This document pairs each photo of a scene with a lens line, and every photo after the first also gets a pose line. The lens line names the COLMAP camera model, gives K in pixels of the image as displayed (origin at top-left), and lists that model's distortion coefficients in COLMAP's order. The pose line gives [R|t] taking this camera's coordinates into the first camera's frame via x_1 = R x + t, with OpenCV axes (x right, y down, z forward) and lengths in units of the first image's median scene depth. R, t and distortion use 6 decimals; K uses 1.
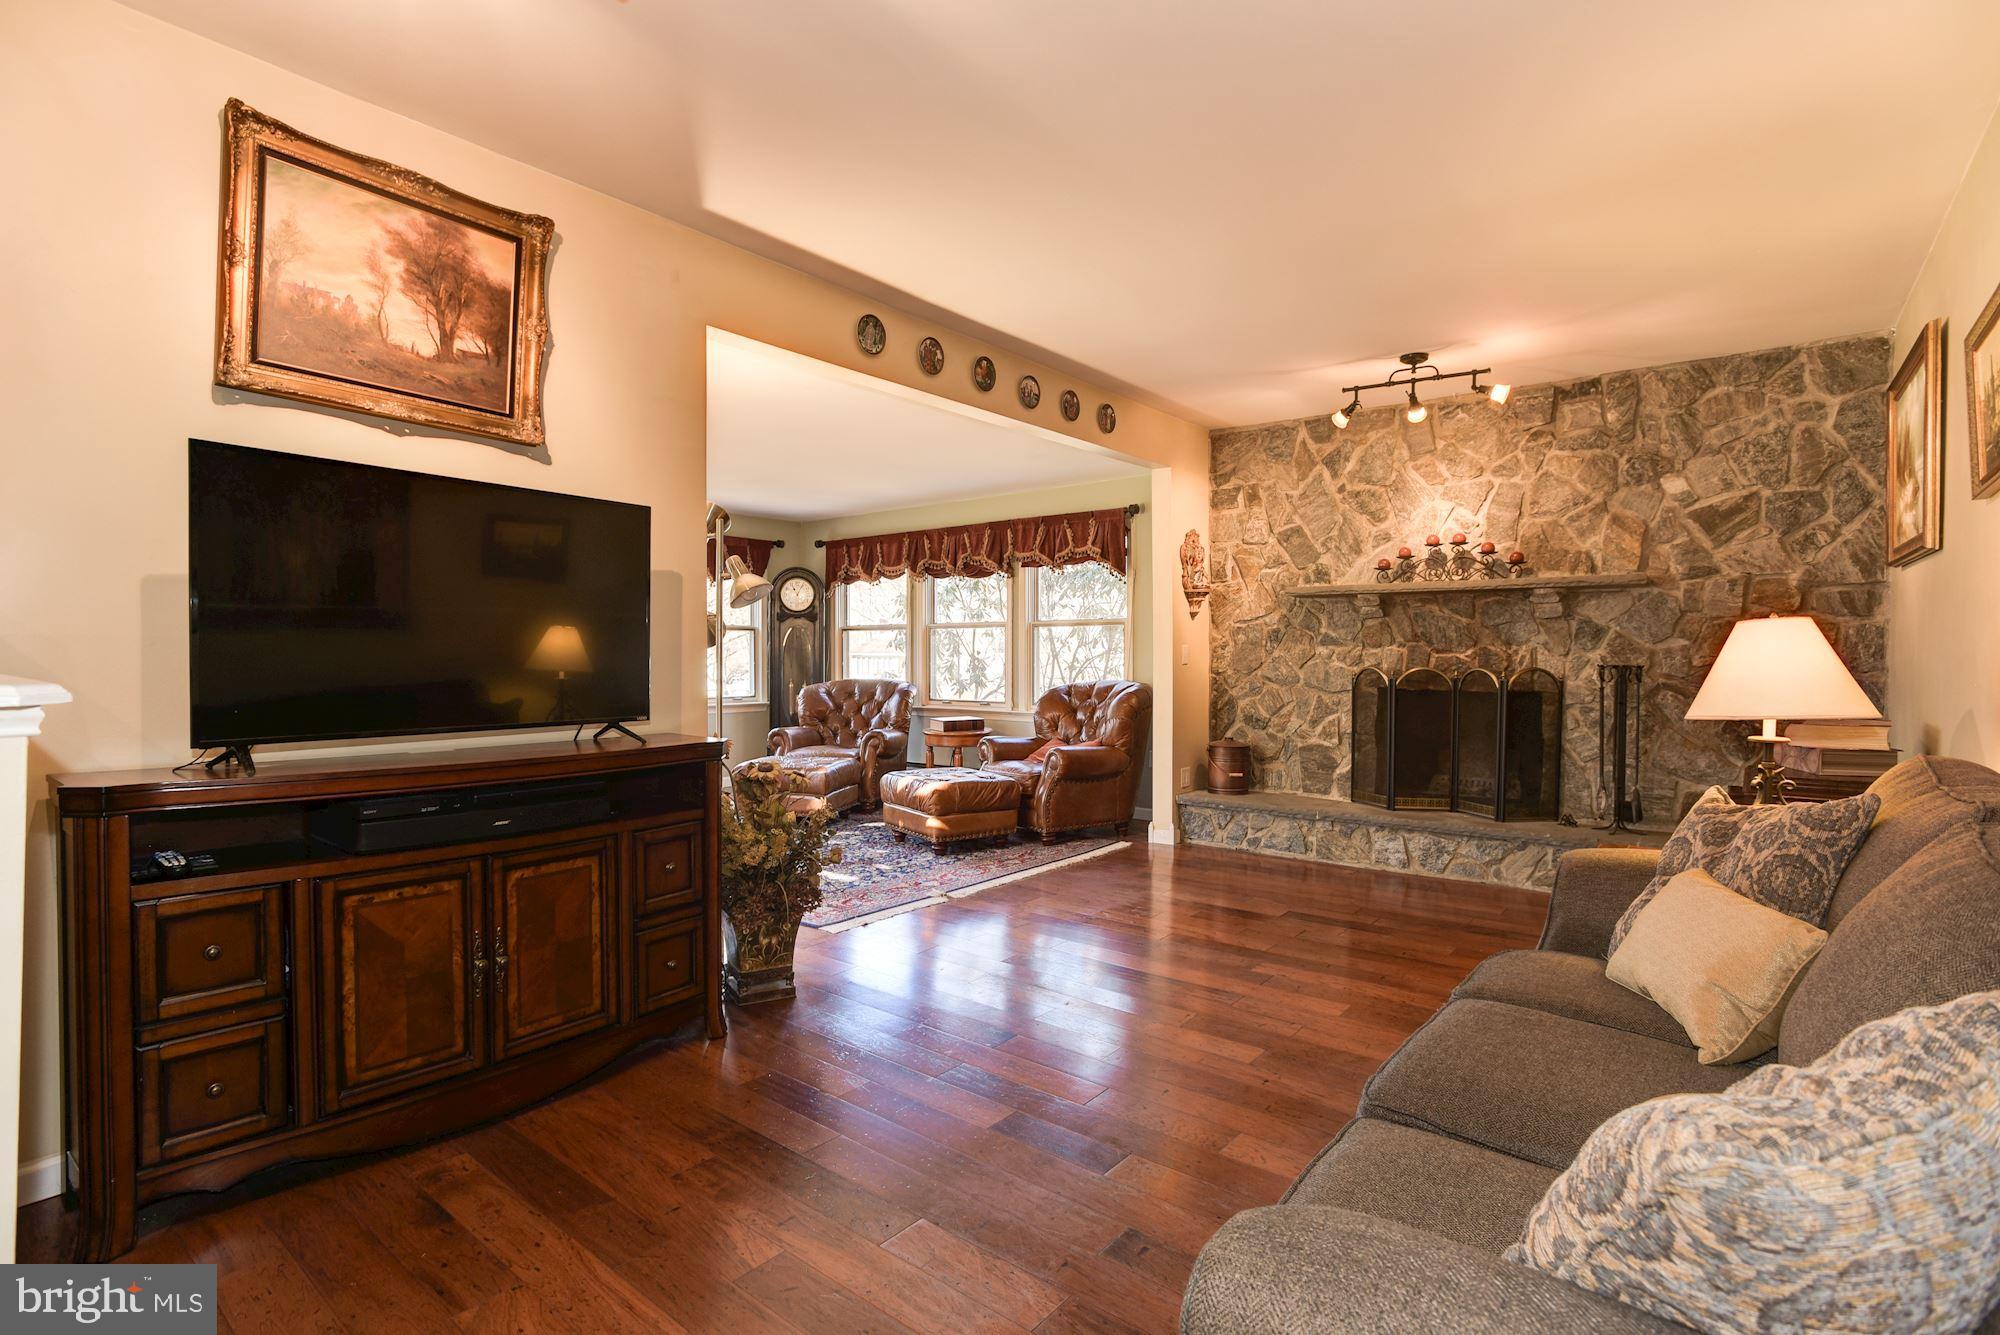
lens RADIAL K [[954.7, 0, 990.1], [0, 954.7, 664.9], [0, 0, 1]] dist [-0.046325, 0.019357]
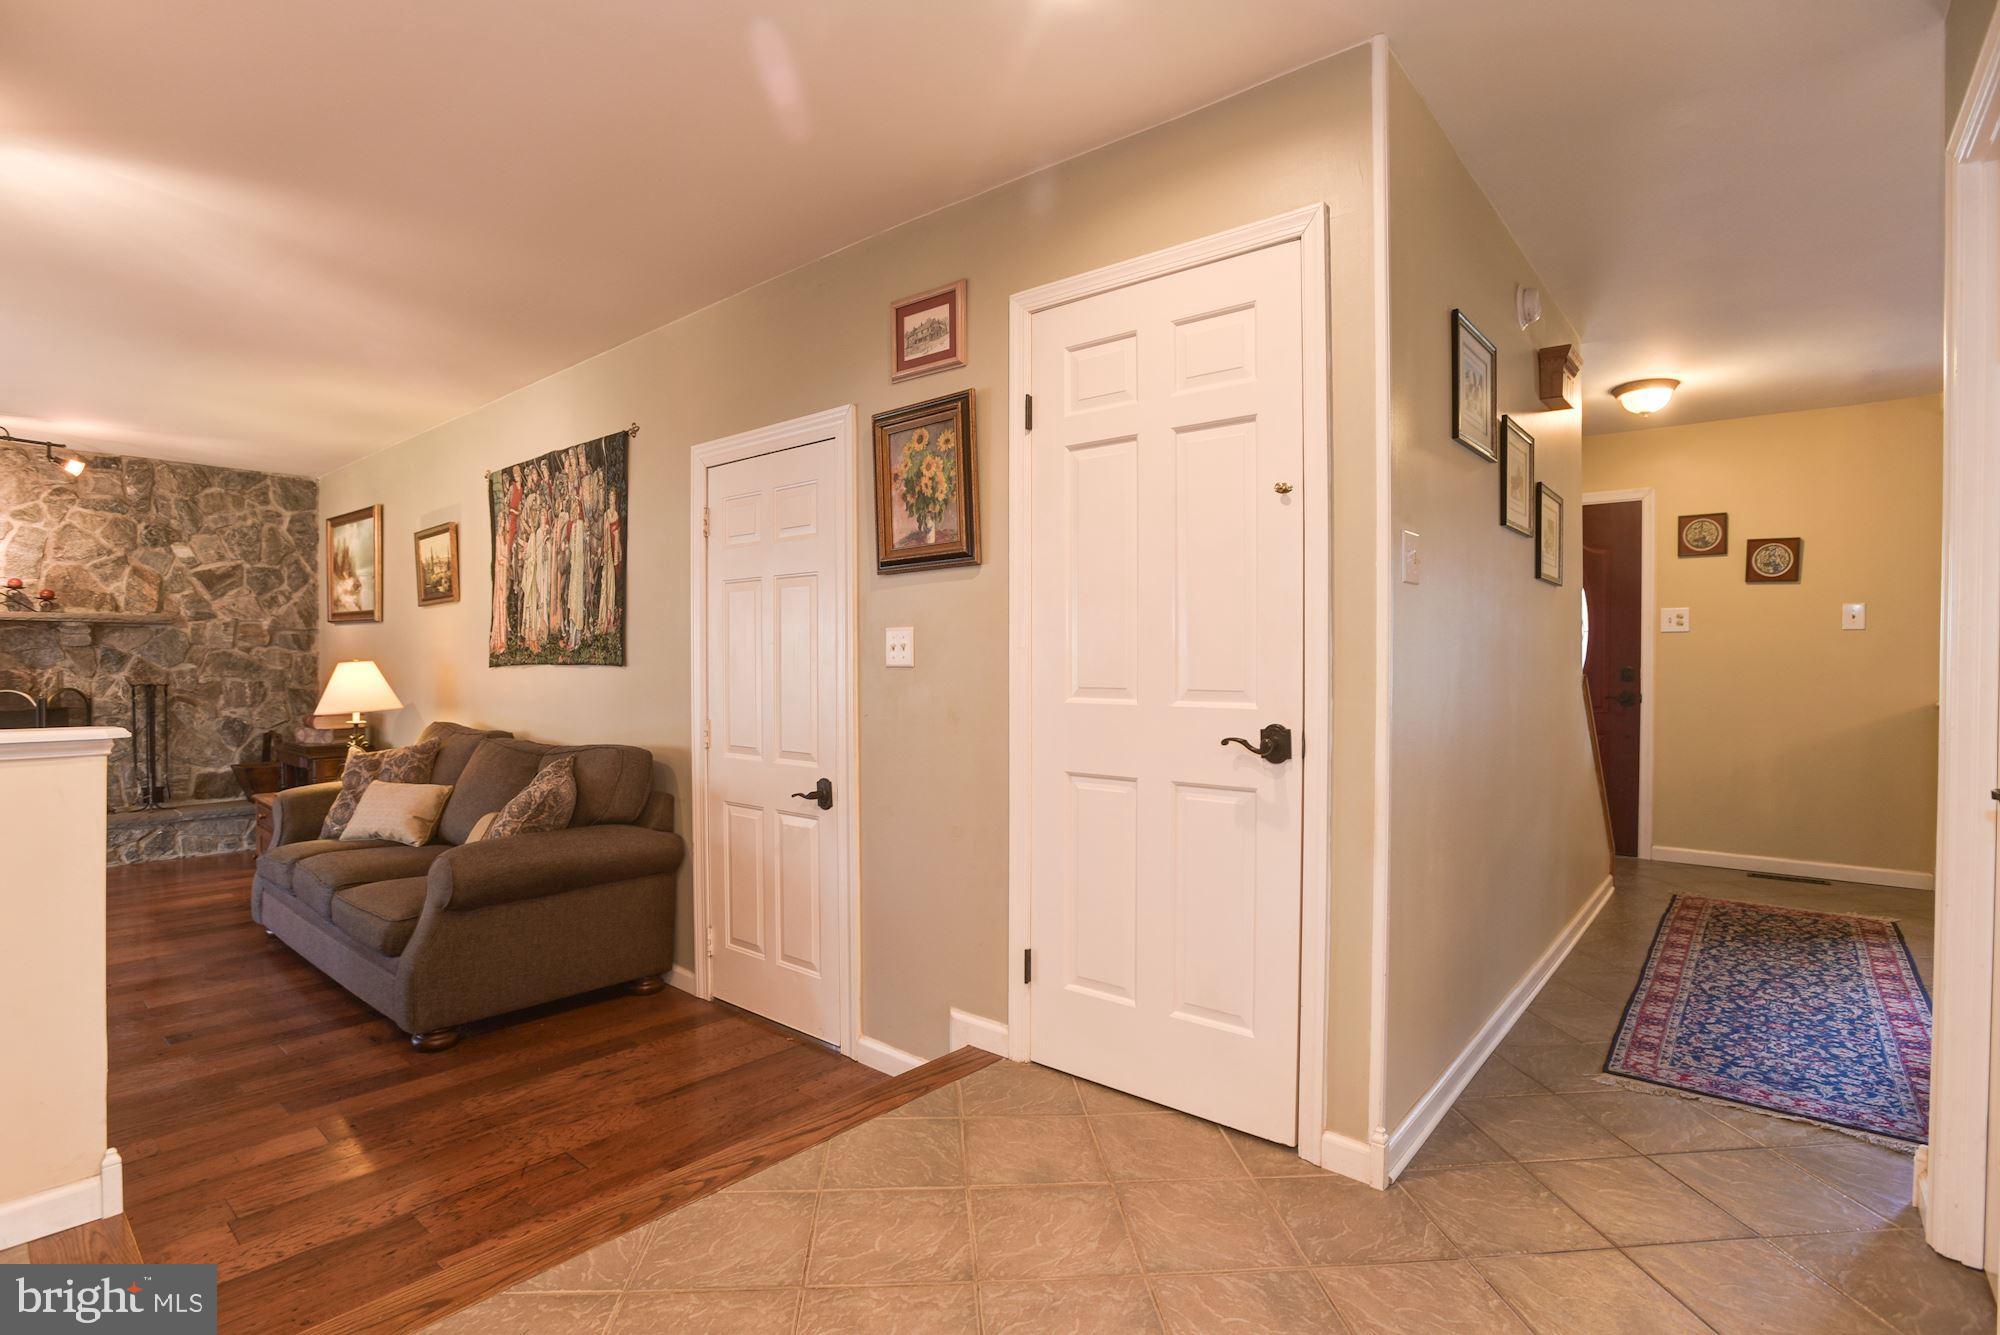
lens RADIAL K [[962.8, 0, 986.6], [0, 962.8, 675.5], [0, 0, 1]] dist [-0.053922, 0.020252]
pose [[0.025586, -0.019743, 0.999478, -0.572813], [0.012450, 0.999734, 0.019429, -0.021248], [-0.999595, 0.011946, 0.025825, -0.196958]]
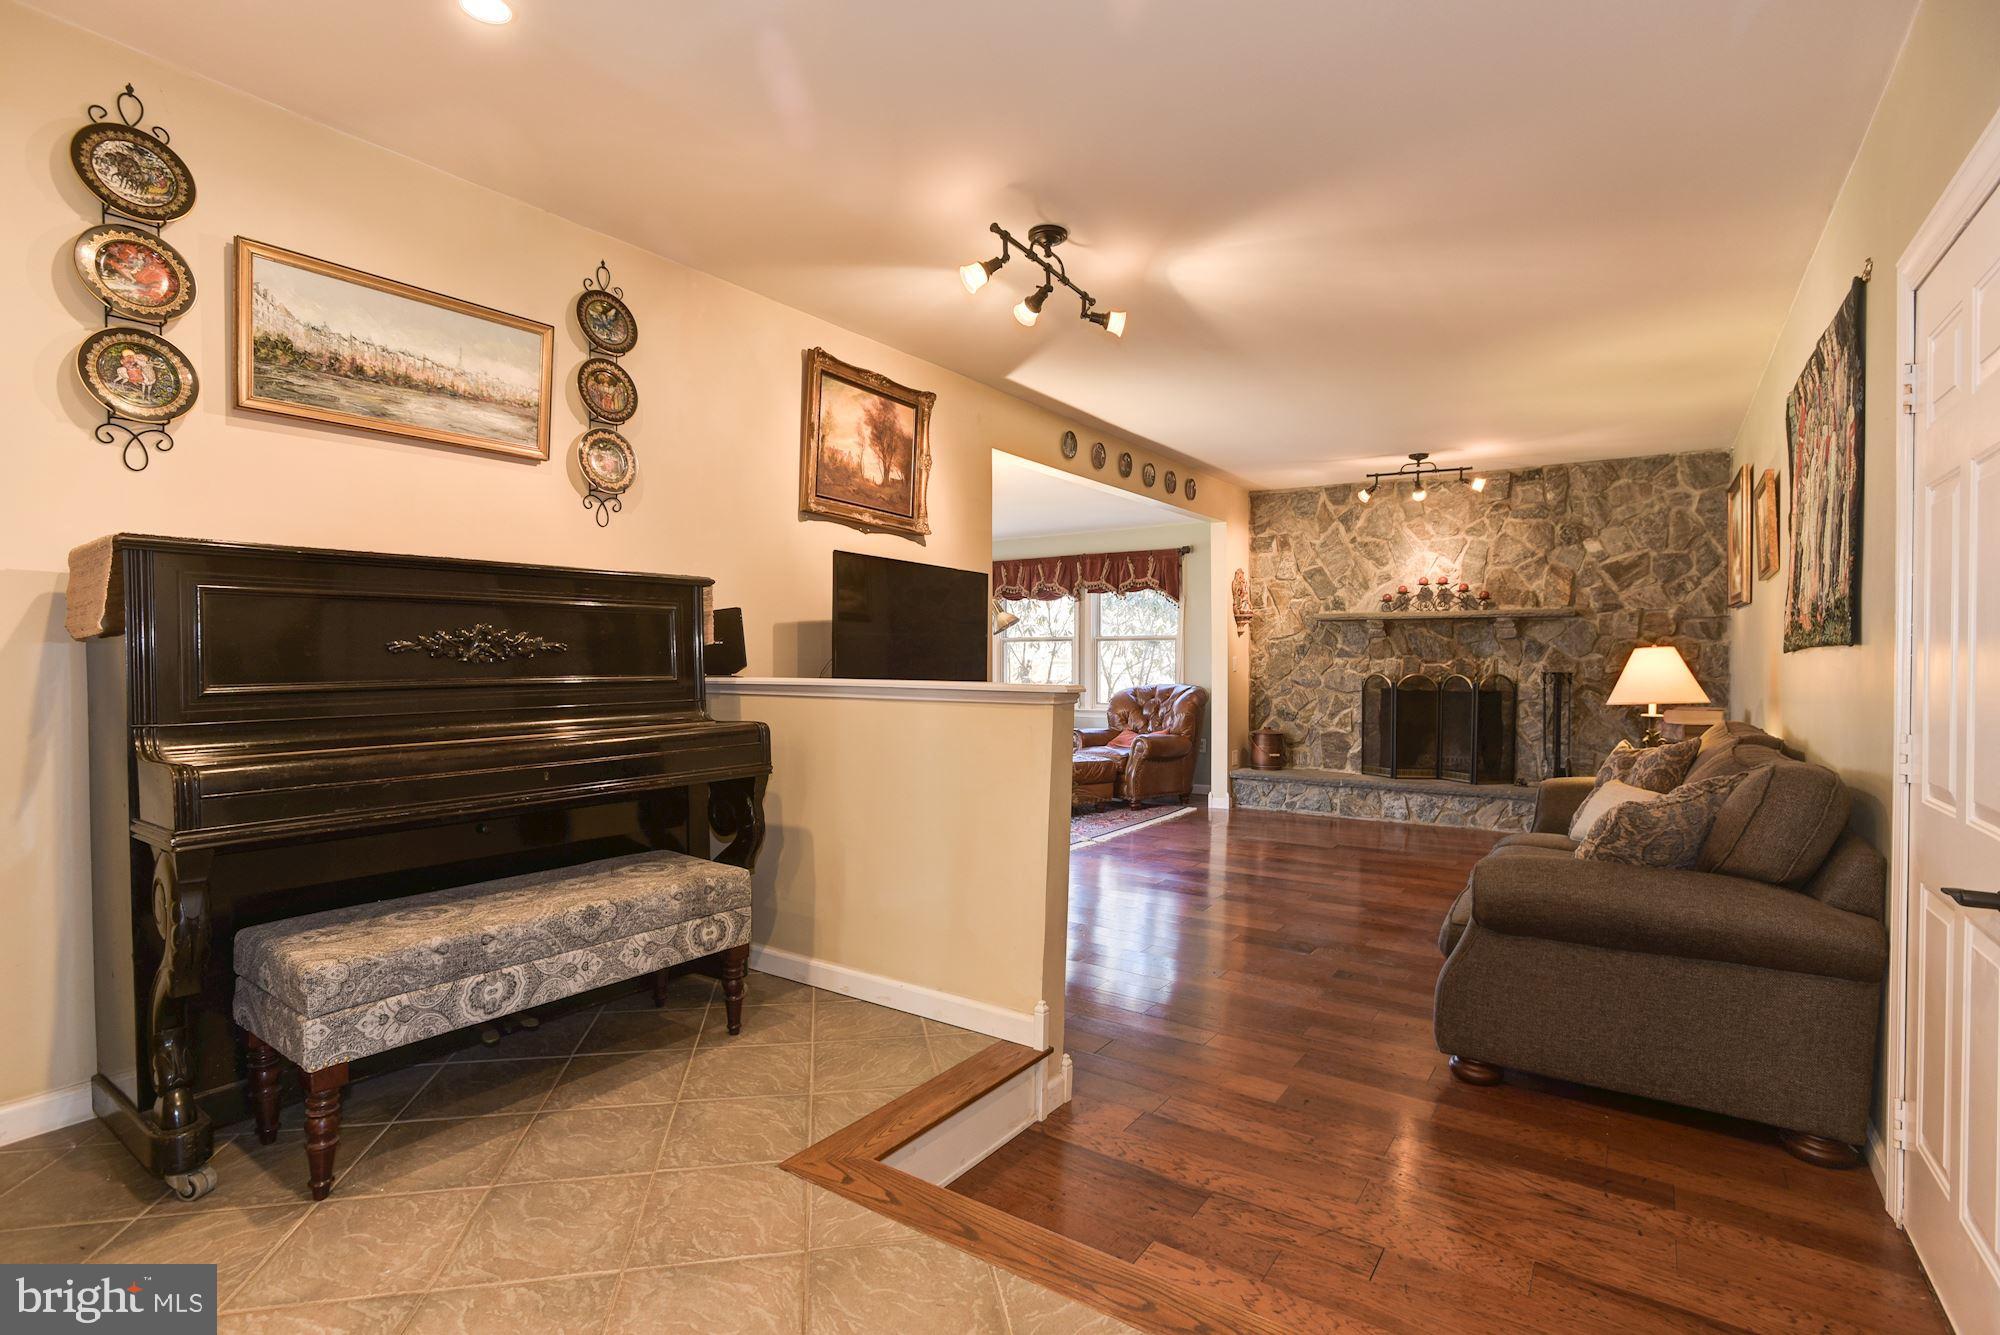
lens RADIAL K [[954.7, 0, 994.0], [0, 954.7, 664.4], [0, 0, 1]] dist [-0.046325, 0.019357]
pose [[0.997177, -0.000370, 0.075090, -0.271693], [0.000812, 0.999983, -0.005851, -0.003748], [-0.075087, 0.005895, 0.997160, -0.339926]]
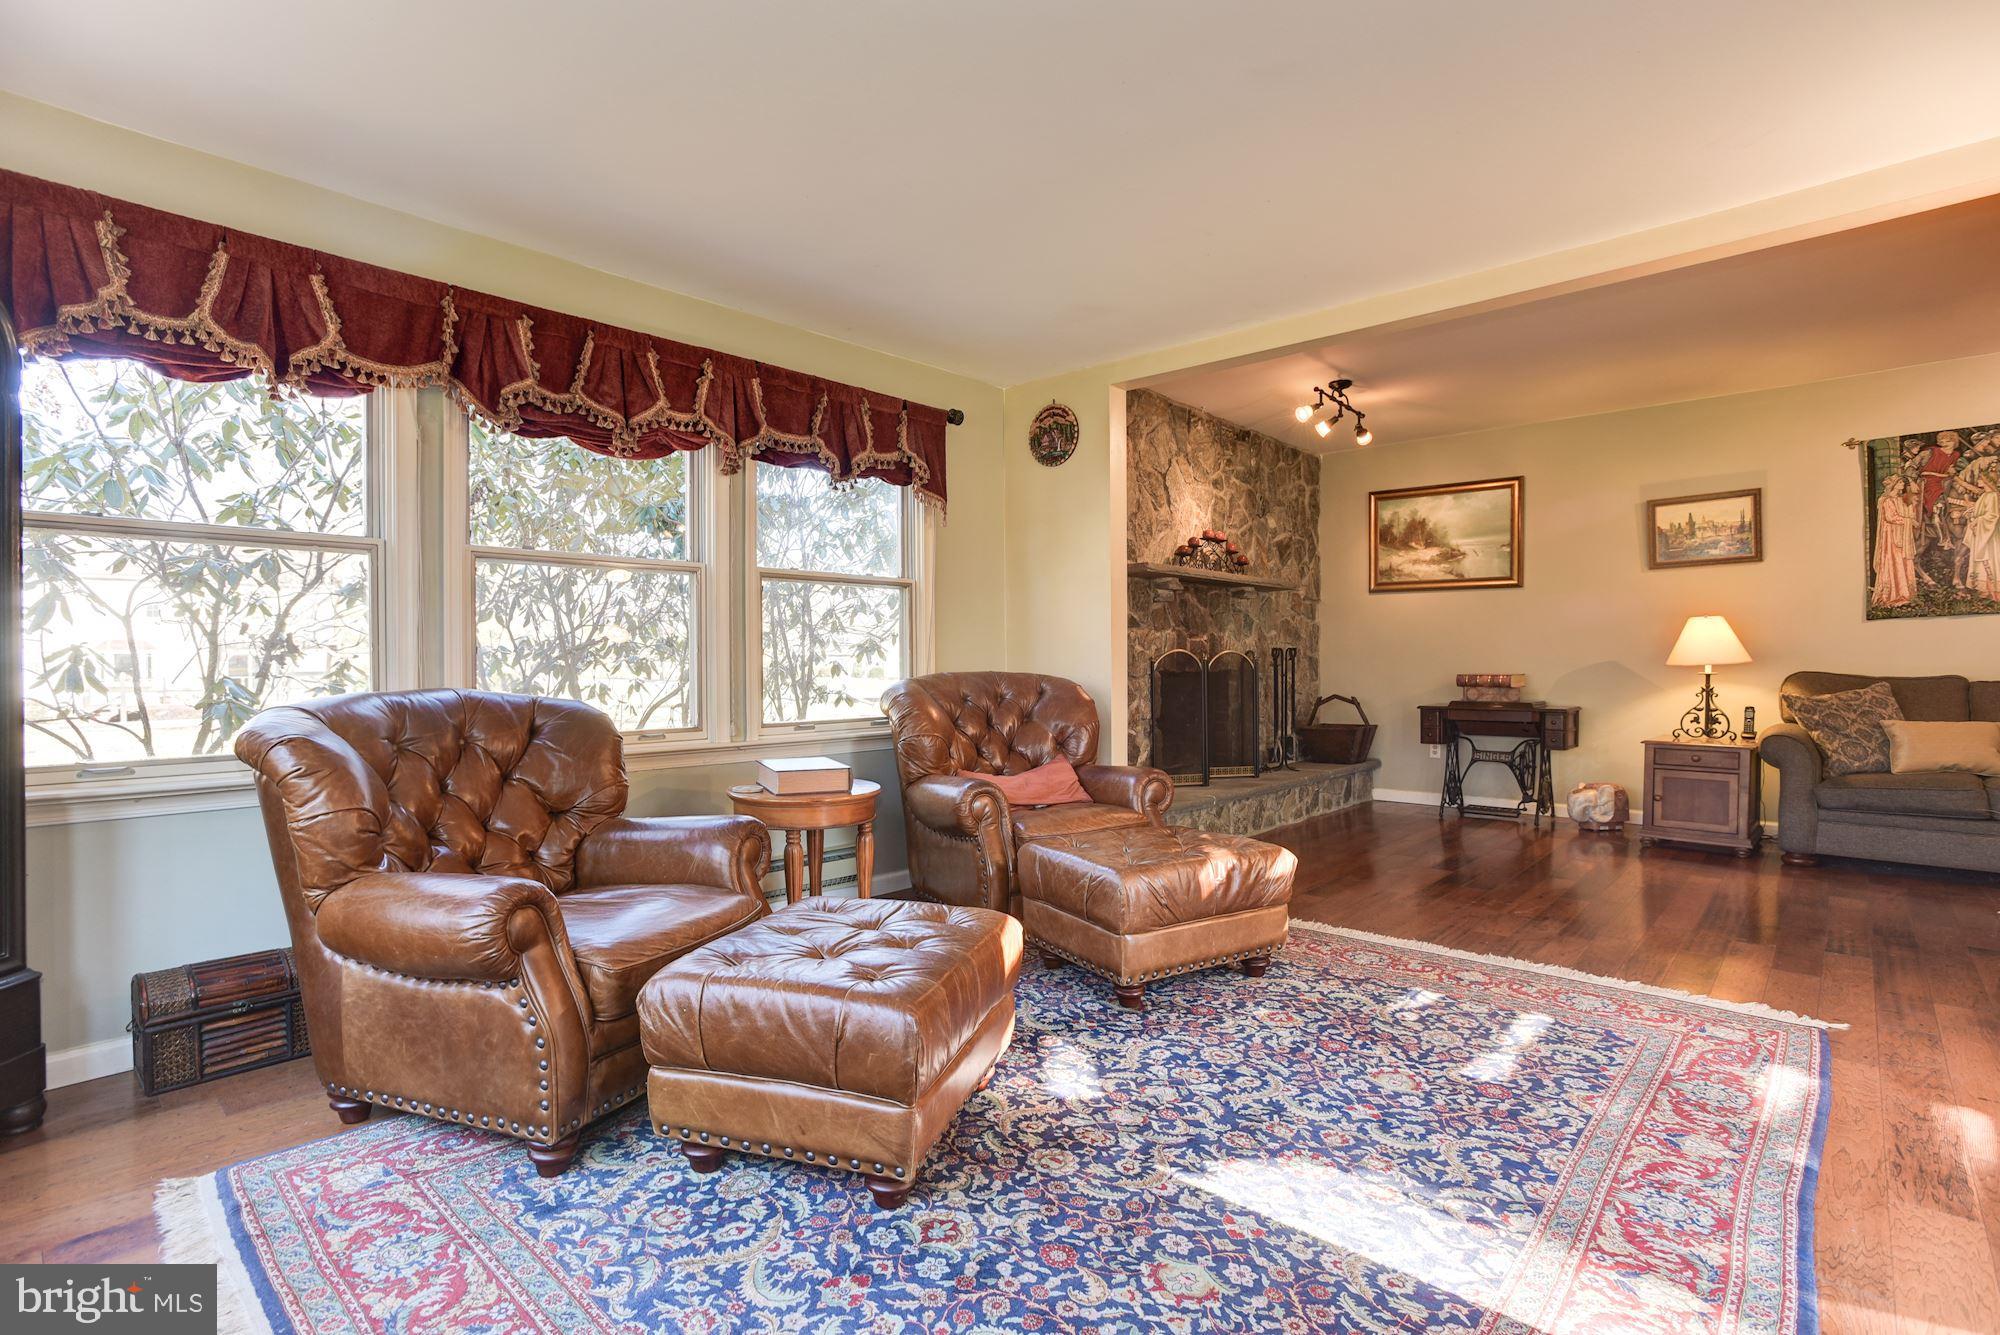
lens RADIAL K [[954.7, 0, 992.9], [0, 954.7, 666.4], [0, 0, 1]] dist [-0.046325, 0.019357]
pose [[0.065172, -0.006345, 0.997854, -0.696629], [0.017380, 0.999835, 0.005222, 0.012204], [-0.997723, 0.017002, 0.065271, 1.251761]]
